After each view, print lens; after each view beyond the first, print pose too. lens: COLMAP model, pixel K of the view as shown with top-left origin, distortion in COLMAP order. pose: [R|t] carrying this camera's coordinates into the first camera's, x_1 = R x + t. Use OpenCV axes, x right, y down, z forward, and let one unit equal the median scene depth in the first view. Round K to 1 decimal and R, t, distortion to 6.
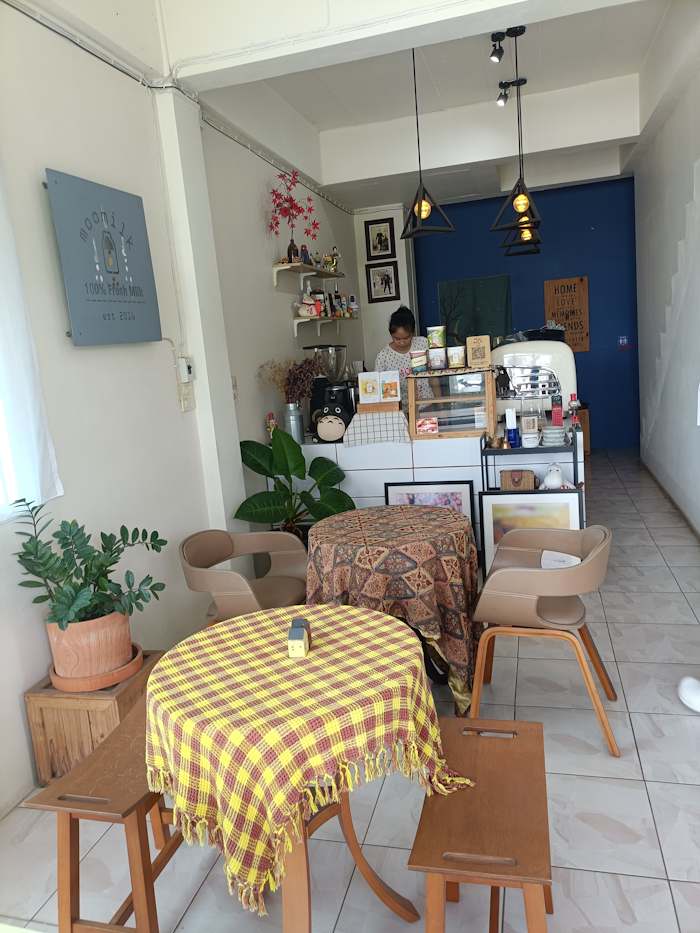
lens RADIAL K [[682.7, 0, 344.5], [0, 682.7, 463.9], [0, 0, 1]] dist [0.046381, -0.032482]
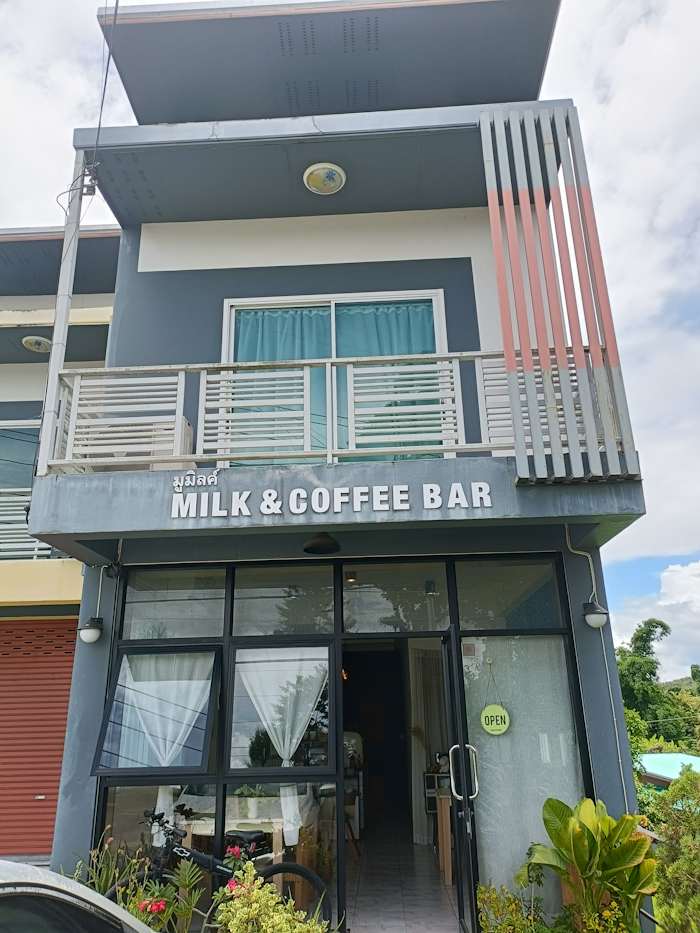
lens RADIAL K [[689.9, 0, 347.9], [0, 689.9, 474.2], [0, 0, 1]] dist [0.049804, -0.039649]
pose [[0.973971, 0.134755, 0.182267, -0.271563], [-0.023644, 0.860110, -0.509560, 0.280705], [-0.225436, 0.491987, 0.840909, -1.458008]]
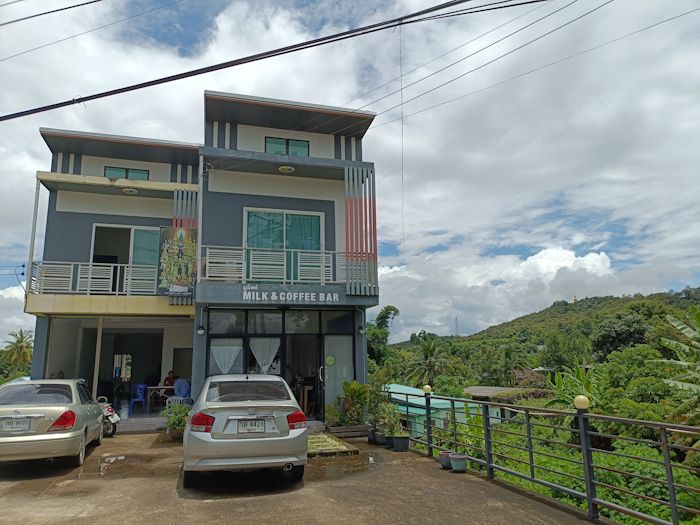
lens RADIAL K [[511.4, 0, 350.0], [0, 511.4, 262.5], [0, 0, 1]] dist [0.044436, -0.037361]
pose [[0.852235, 0.174129, 0.493331, -1.233996], [0.033388, 0.922958, -0.383451, 0.651527], [-0.522093, 0.343261, 0.780763, -2.893964]]
